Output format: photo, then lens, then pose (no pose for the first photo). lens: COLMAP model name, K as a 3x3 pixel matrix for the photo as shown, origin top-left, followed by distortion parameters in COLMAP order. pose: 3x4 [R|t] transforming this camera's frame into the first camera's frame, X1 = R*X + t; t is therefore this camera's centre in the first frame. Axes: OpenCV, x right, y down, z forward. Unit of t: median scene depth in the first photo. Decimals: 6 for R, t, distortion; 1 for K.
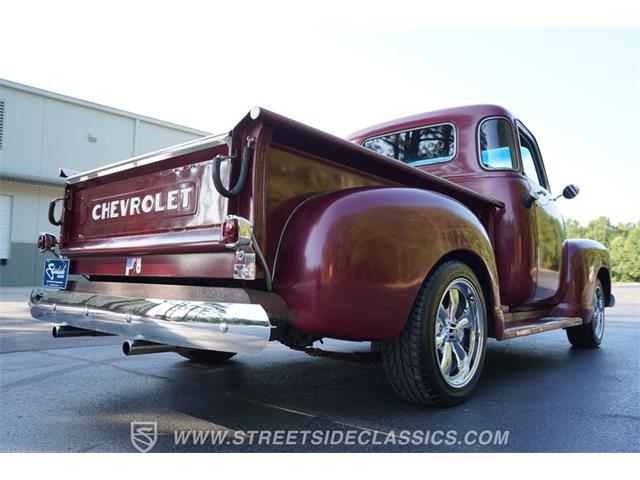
lens RADIAL K [[506.1, 0, 319.1], [0, 506.1, 240.8], [0, 0, 1]] dist [-0.095354, -0.003863]
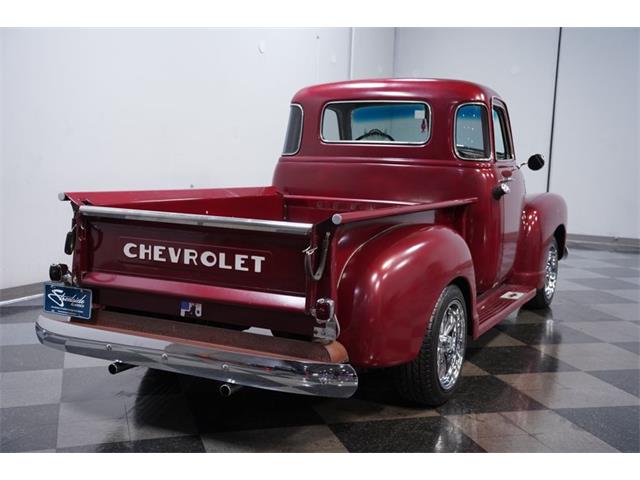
lens RADIAL K [[774.7, 0, 316.8], [0, 774.7, 245.2], [0, 0, 1]] dist [0.116731, 0.000000]
pose [[0.971326, -0.027016, 0.236213, -0.499702], [-0.025661, 0.975807, 0.217121, -0.475996], [-0.236365, -0.216957, 0.947133, -0.702676]]
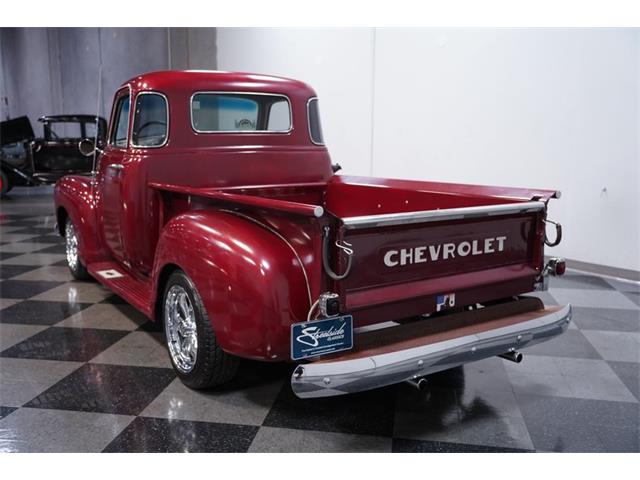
lens RADIAL K [[634.4, 0, 320.4], [0, 634.4, 241.5], [0, 0, 1]] dist [0.017786, 0.000000]
pose [[0.282075, -0.183160, 0.941746, -1.790689], [-0.076566, 0.974178, 0.212401, -0.371586], [-0.956332, -0.132019, 0.260768, 0.896818]]
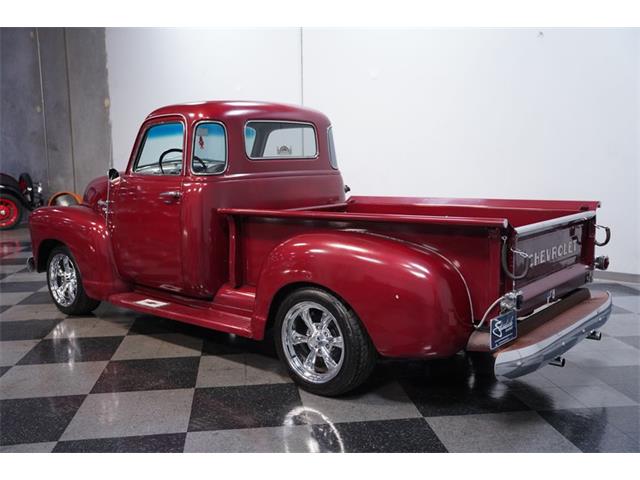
lens RADIAL K [[634.4, 0, 322.7], [0, 634.4, 239.5], [0, 0, 1]] dist [0.017786, 0.000000]
pose [[-0.014696, -0.153432, 0.988050, -2.079799], [-0.073740, 0.985632, 0.151960, -0.324331], [-0.997169, -0.070626, -0.025798, 1.673585]]
